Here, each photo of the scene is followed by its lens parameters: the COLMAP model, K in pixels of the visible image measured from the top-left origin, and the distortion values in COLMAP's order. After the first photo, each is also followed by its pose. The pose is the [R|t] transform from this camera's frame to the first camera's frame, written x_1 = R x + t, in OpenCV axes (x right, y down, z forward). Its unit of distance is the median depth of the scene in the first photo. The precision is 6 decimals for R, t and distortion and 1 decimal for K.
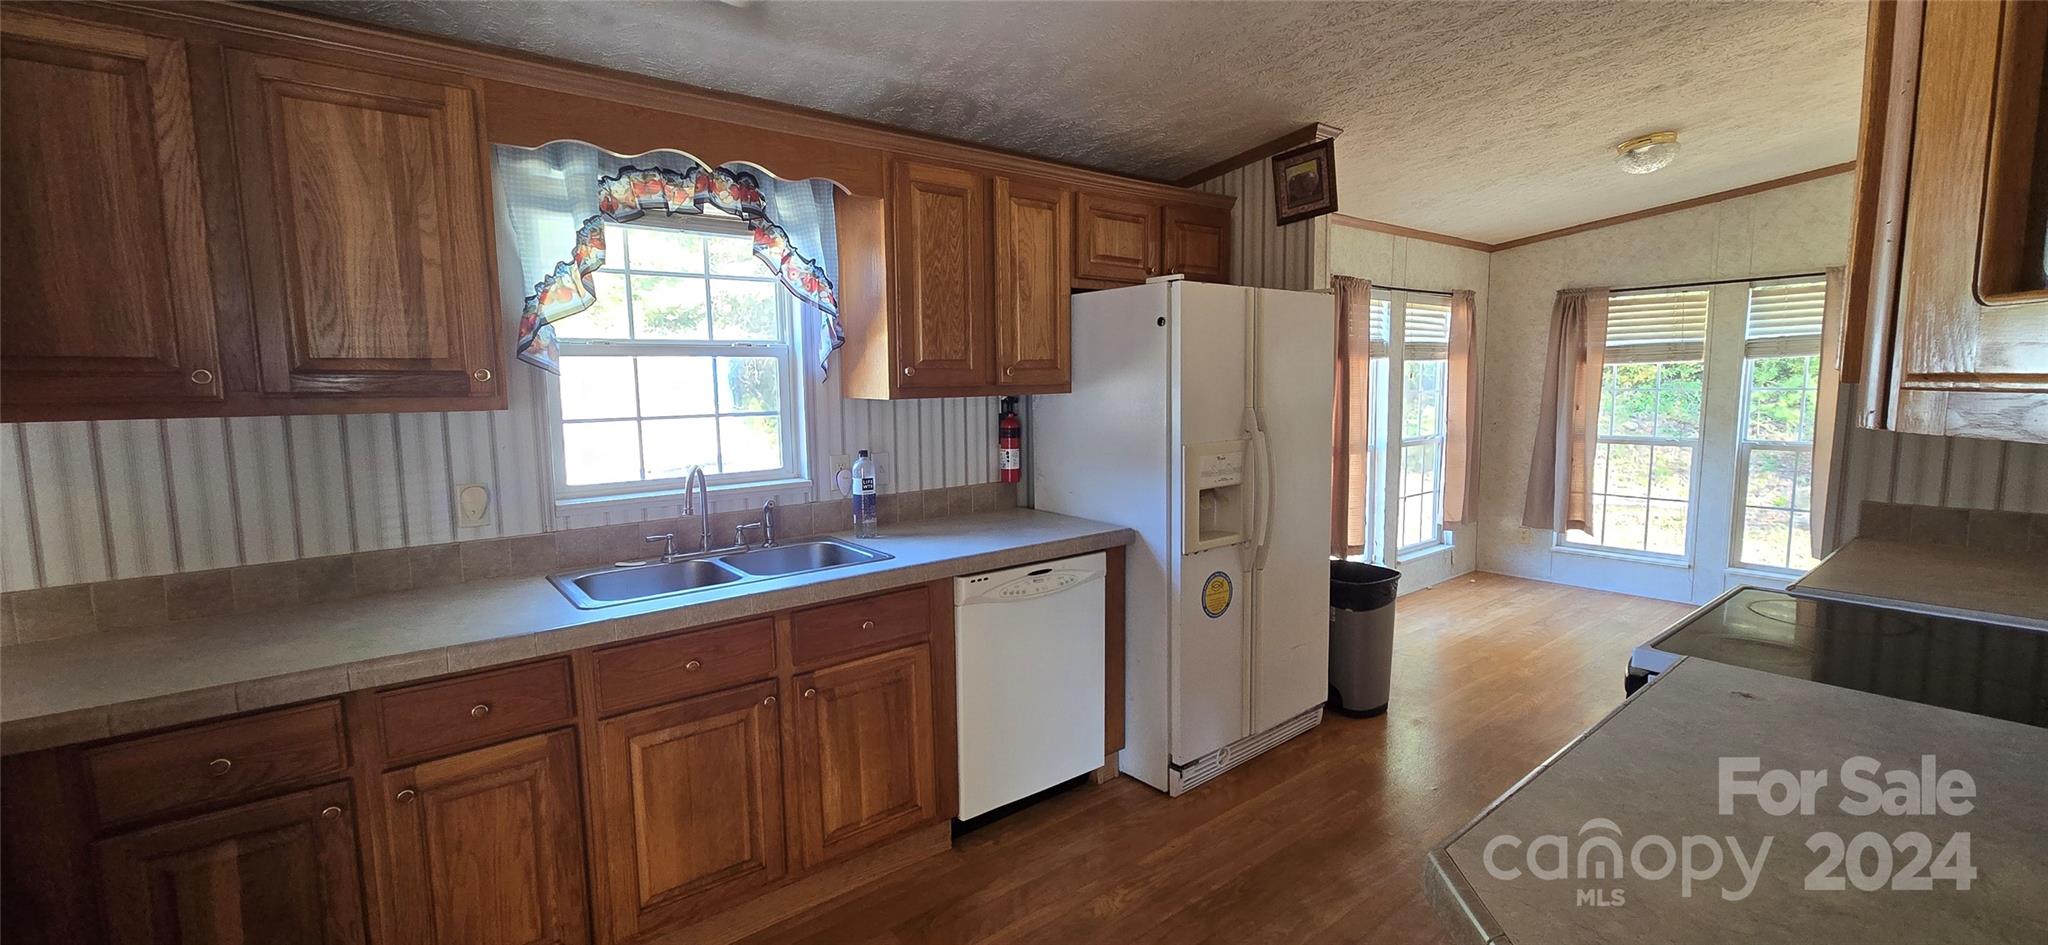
lens RADIAL K [[835.5, 0, 1028.0], [0, 835.5, 473.7], [0, 0, 1]] dist [0.000682, -0.000660]
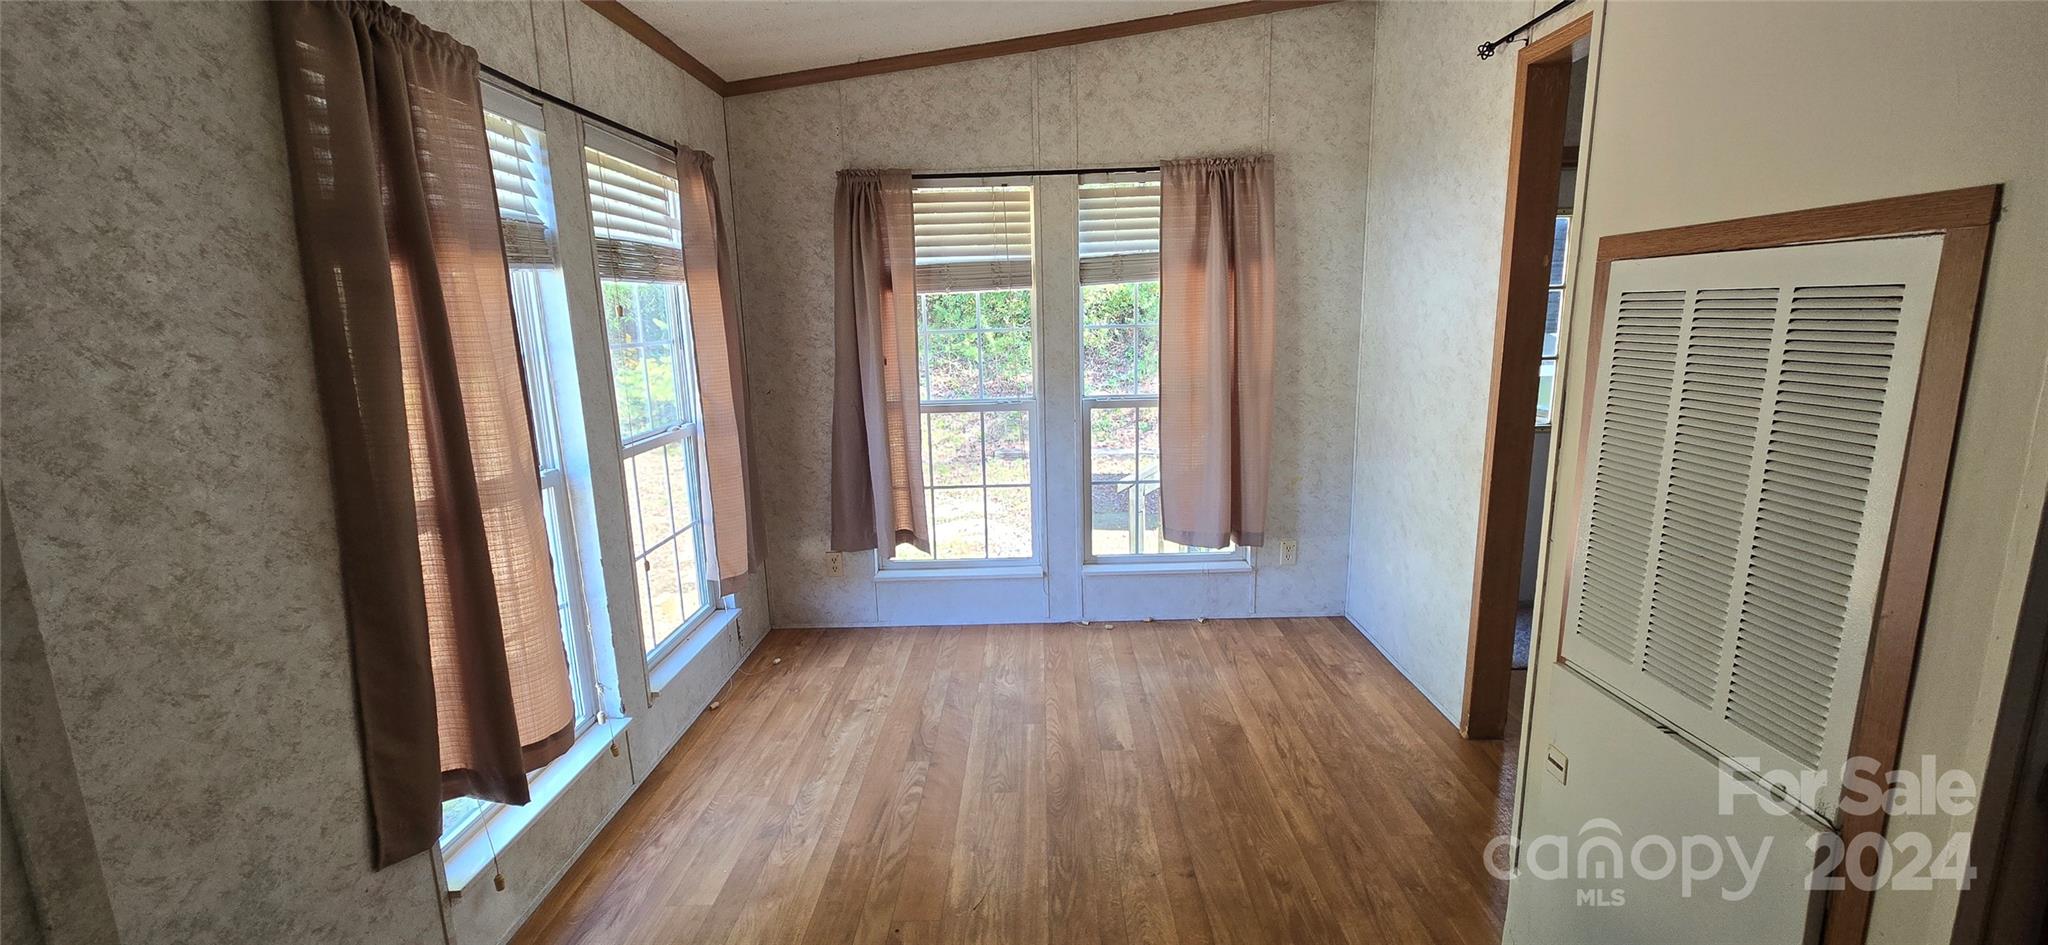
lens RADIAL K [[835.5, 0, 1034.1], [0, 835.5, 475.5], [0, 0, 1]] dist [0.000682, -0.000660]
pose [[0.632804, -0.150254, 0.759594, 0.243242], [0.101265, 0.988626, 0.111196, -0.055899], [-0.767662, 0.006555, 0.640822, 0.538361]]
